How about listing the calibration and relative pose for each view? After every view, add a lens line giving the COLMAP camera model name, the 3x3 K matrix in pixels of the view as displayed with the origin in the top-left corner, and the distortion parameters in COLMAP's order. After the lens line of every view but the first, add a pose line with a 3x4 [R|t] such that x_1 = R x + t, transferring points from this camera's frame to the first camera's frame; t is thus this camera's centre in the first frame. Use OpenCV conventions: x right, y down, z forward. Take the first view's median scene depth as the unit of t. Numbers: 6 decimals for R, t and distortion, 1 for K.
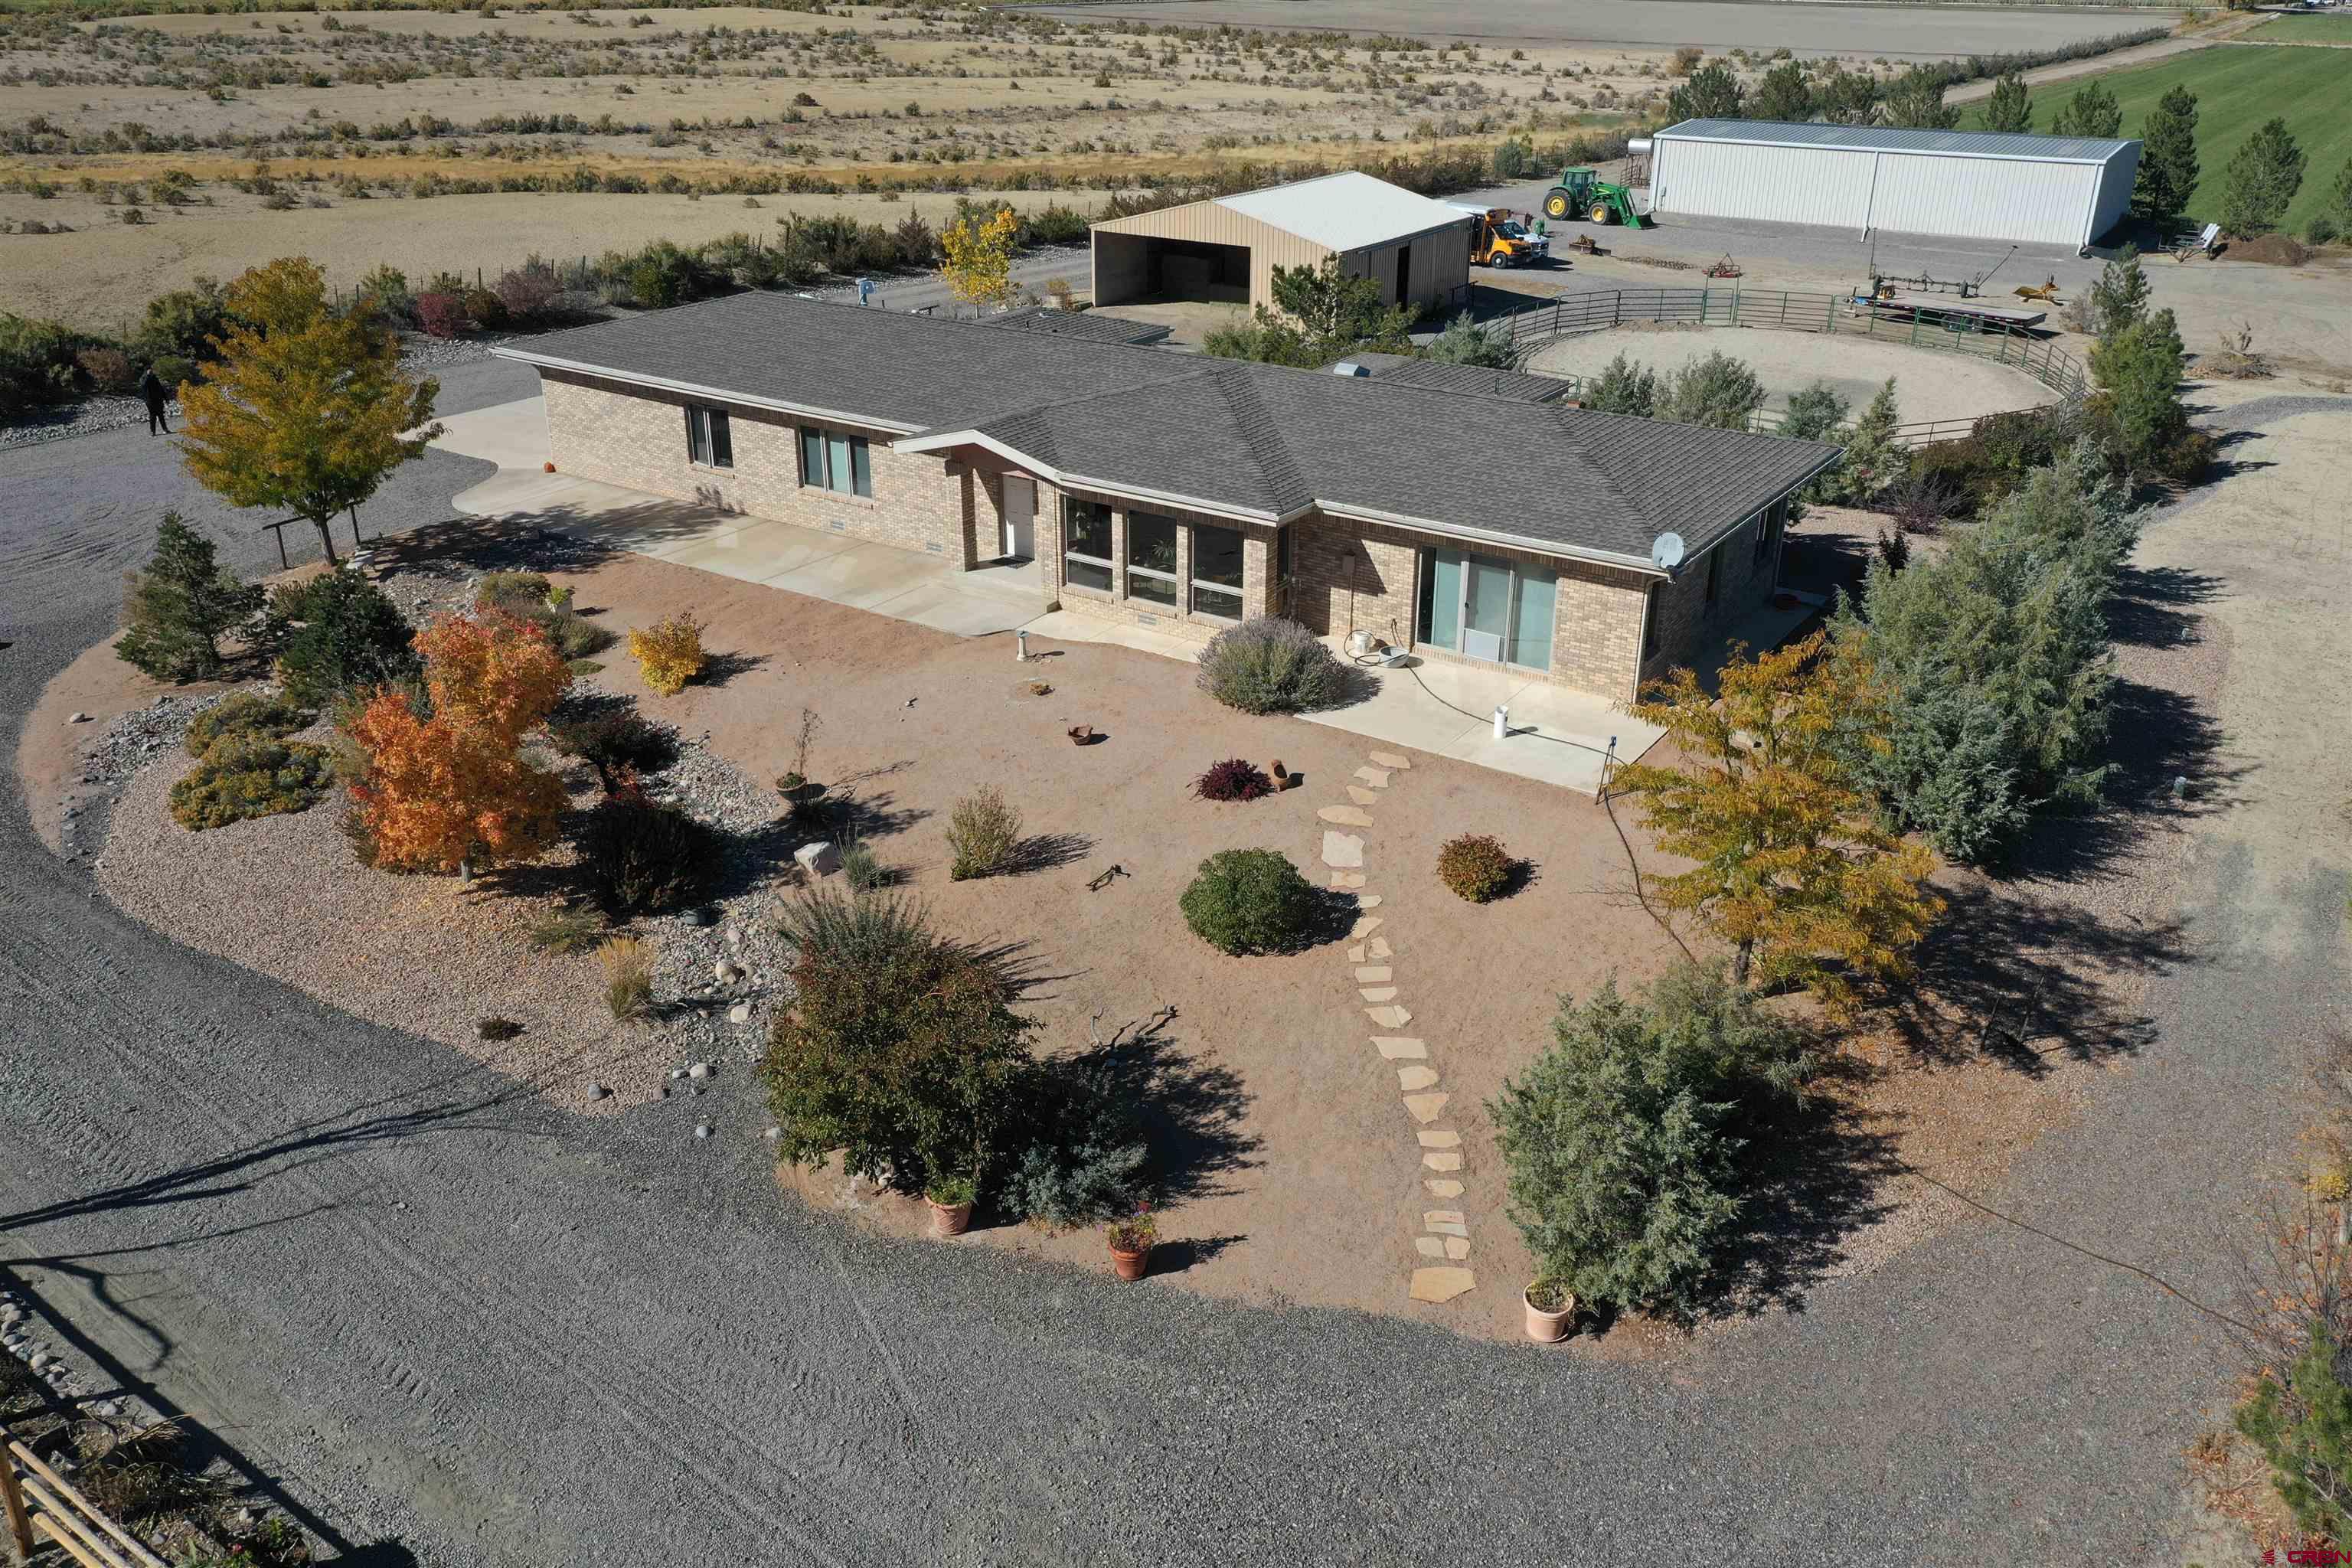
lens RADIAL K [[1846.1, 0, 1176.0], [0, 1846.1, 784.0], [0, 0, 1]] dist [0.014054, 0.003878]
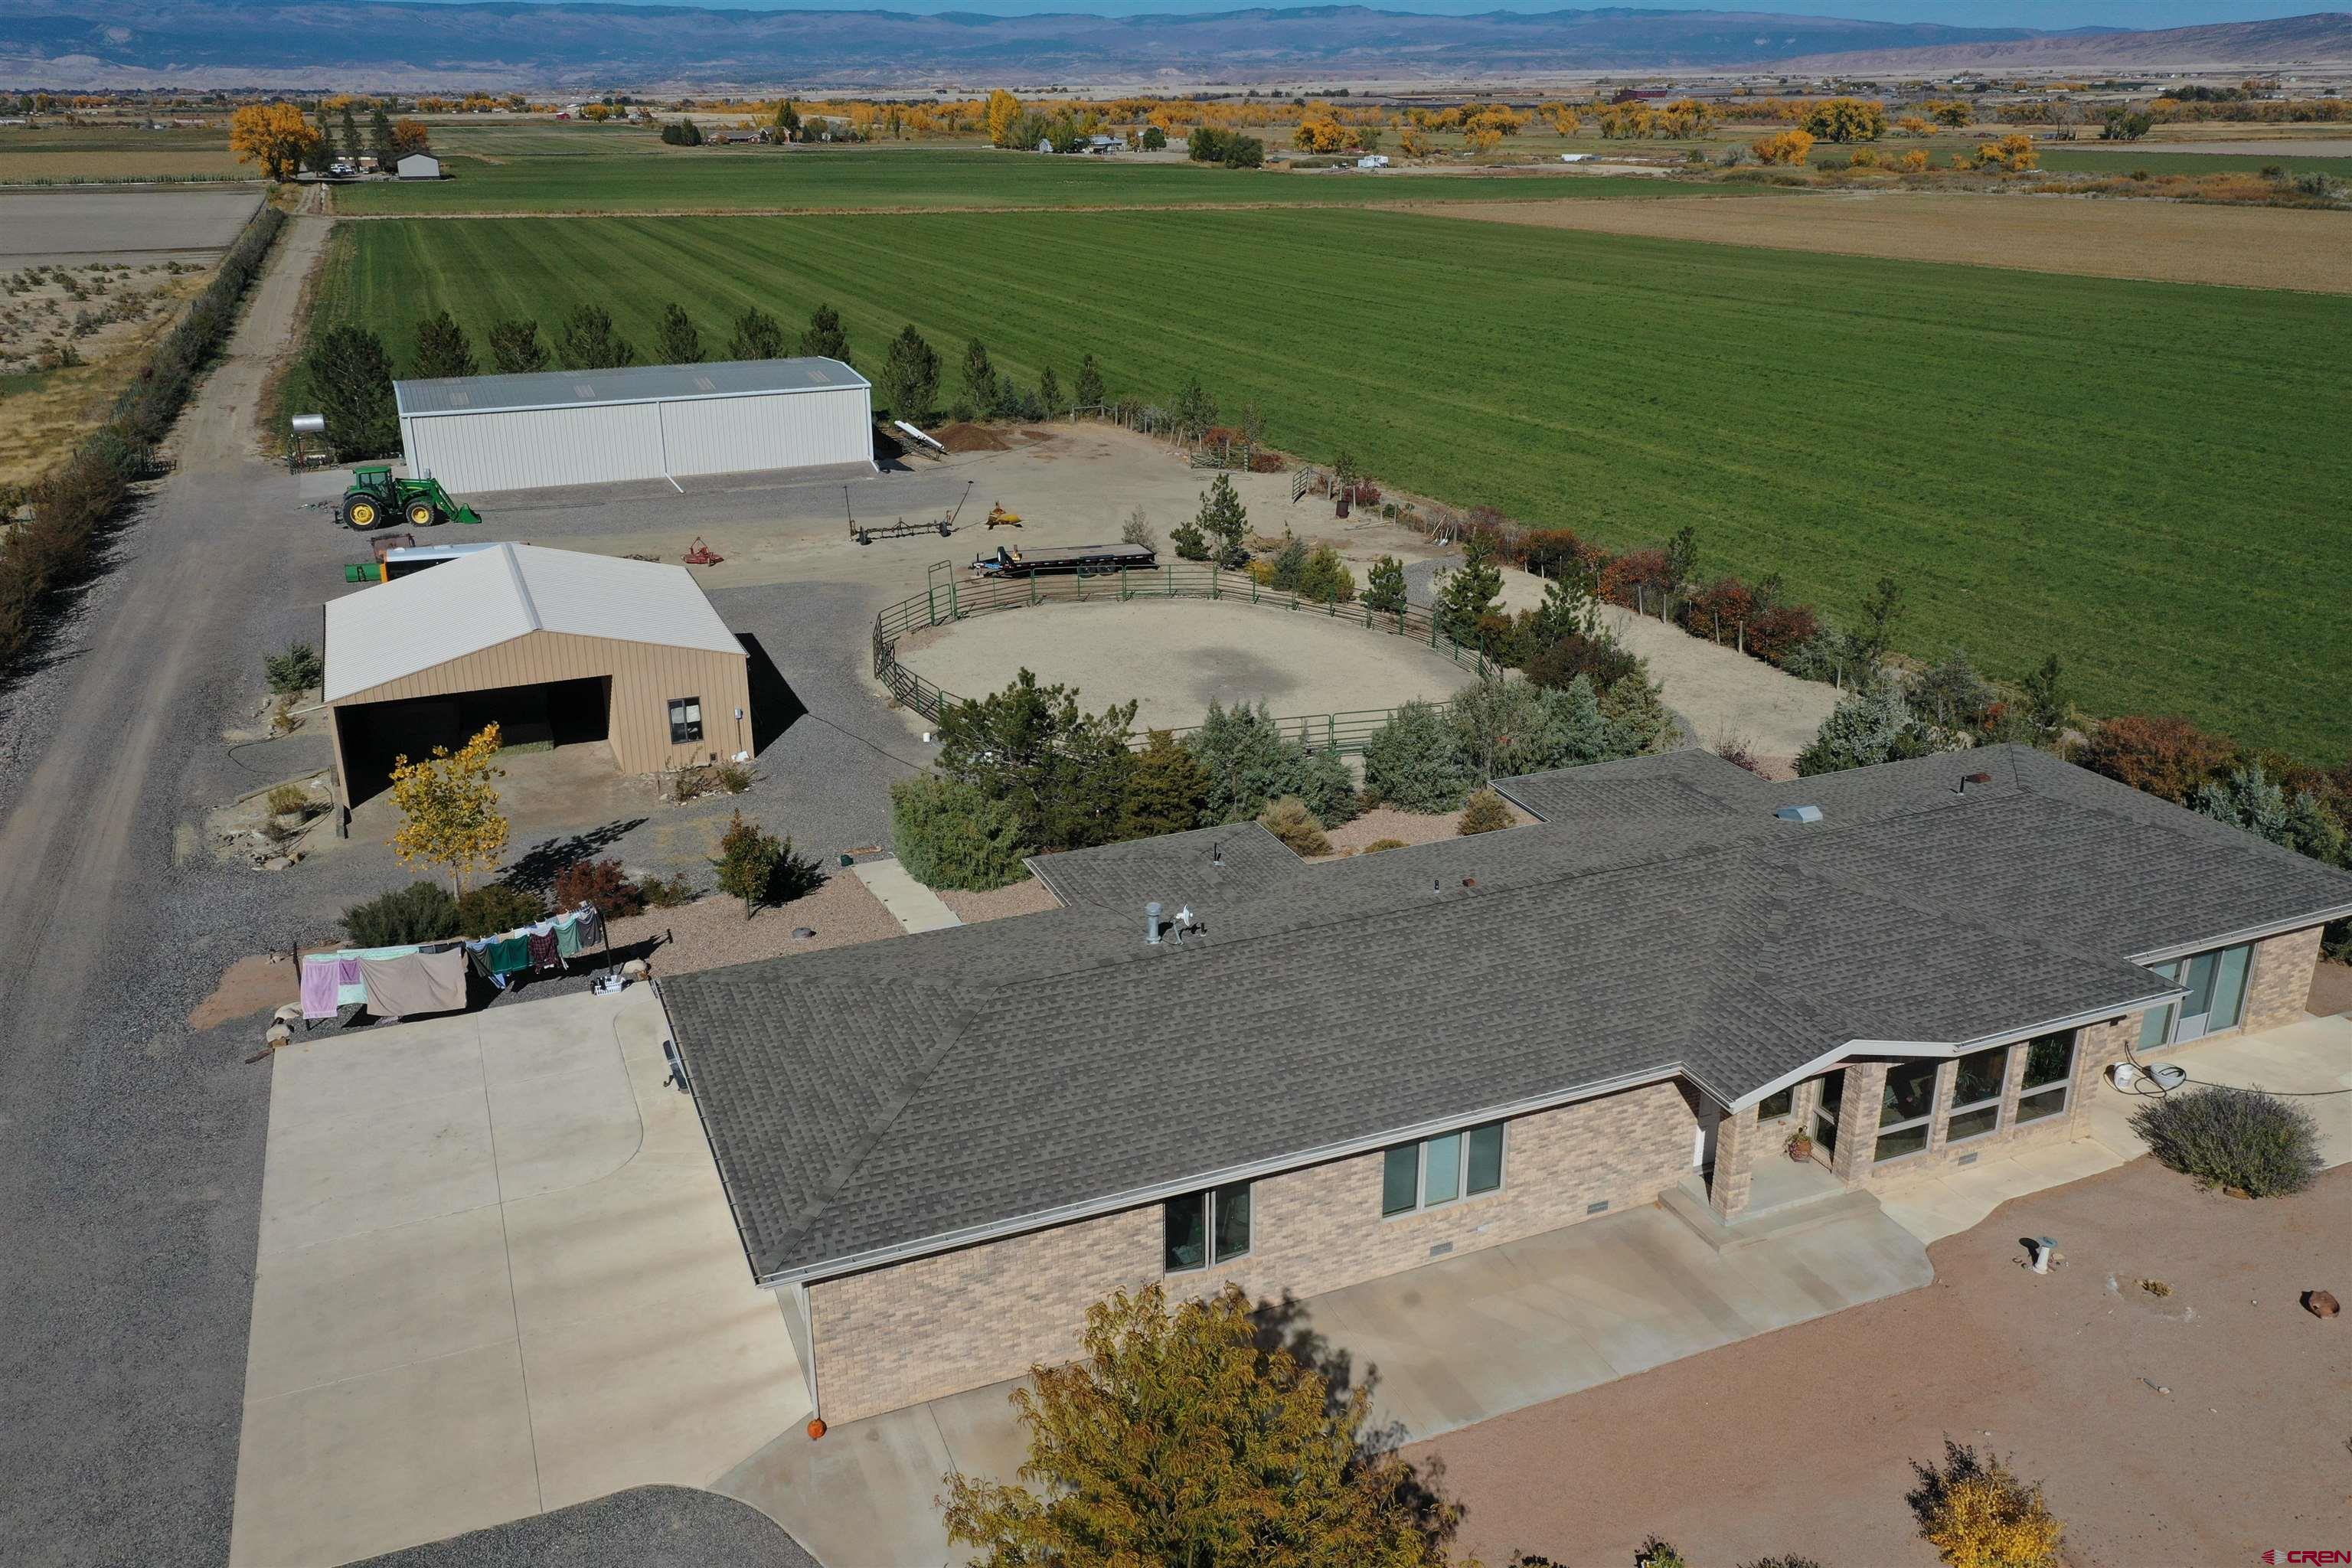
lens RADIAL K [[1846.1, 0, 1176.0], [0, 1846.1, 784.0], [0, 0, 1]] dist [0.014054, 0.003878]
pose [[0.548610, -0.303811, 0.778926, -0.862277], [0.359812, 0.926748, 0.108046, -0.491522], [-0.754693, 0.220992, 0.617738, 0.729044]]
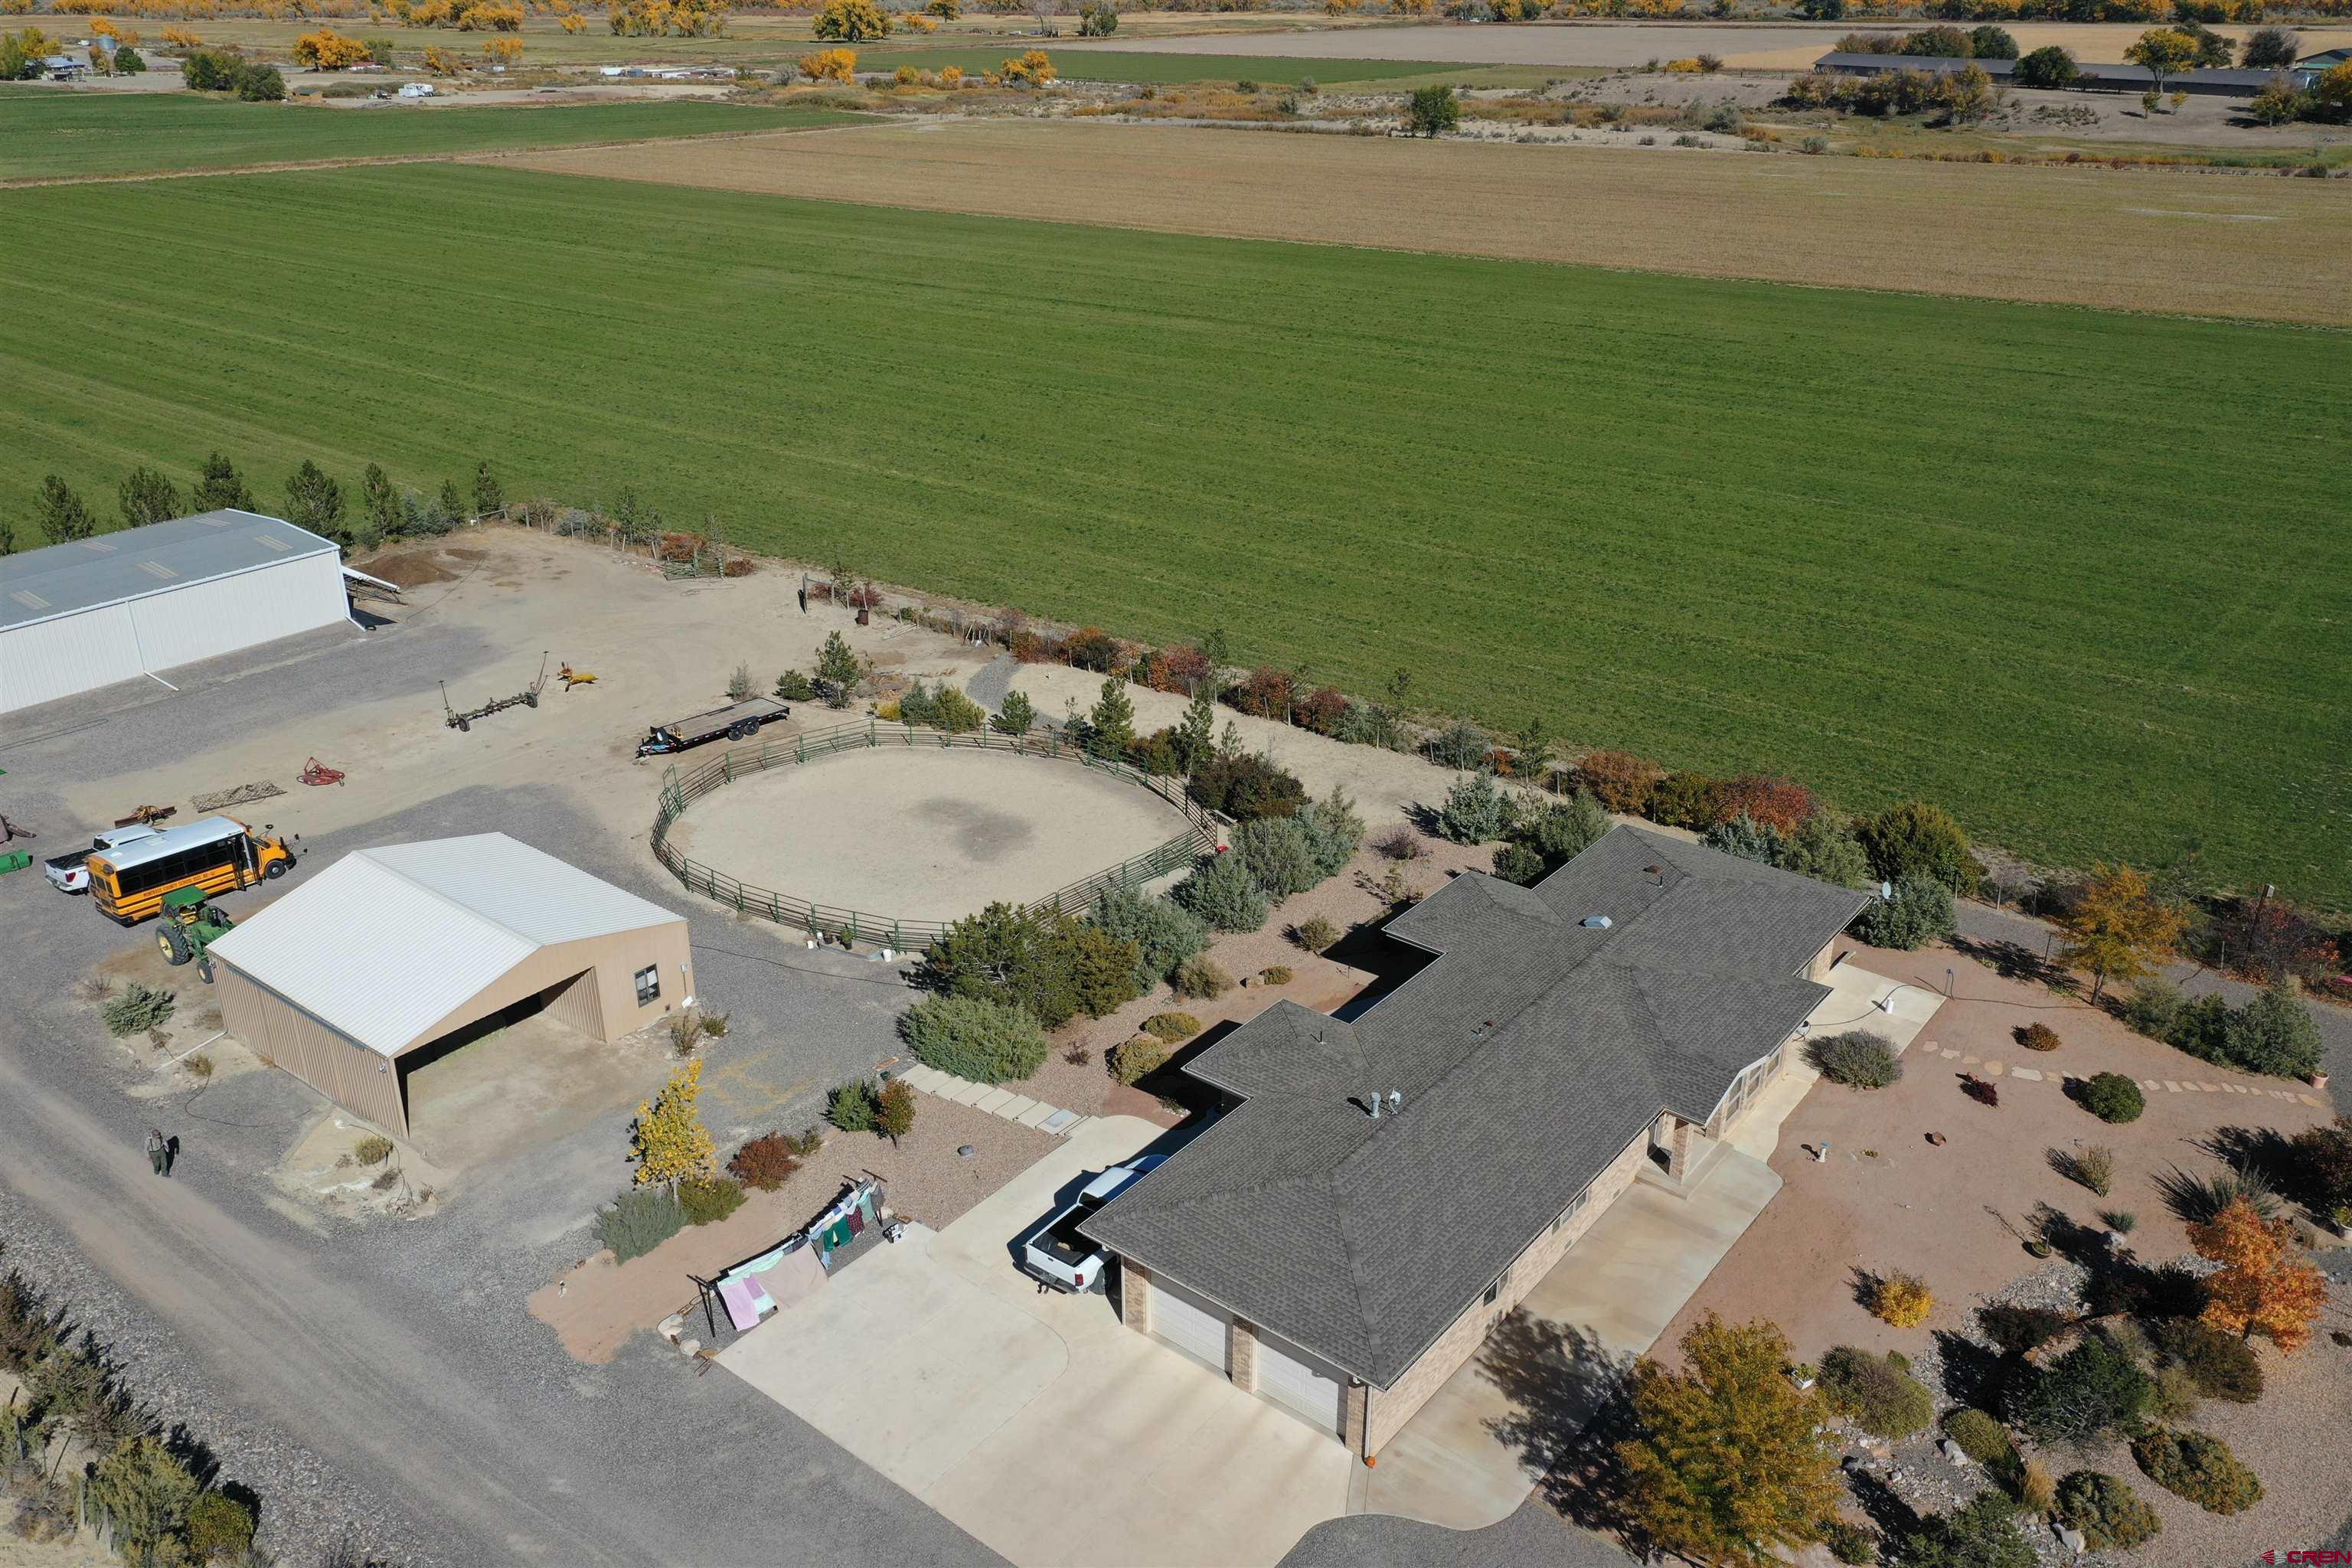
lens RADIAL K [[1846.1, 0, 1176.0], [0, 1846.1, 784.0], [0, 0, 1]] dist [0.014054, 0.003878]
pose [[0.081024, -0.411575, 0.907767, -1.391857], [0.423043, 0.838856, 0.342571, -1.080315], [-0.902480, 0.356268, 0.242082, 0.989751]]
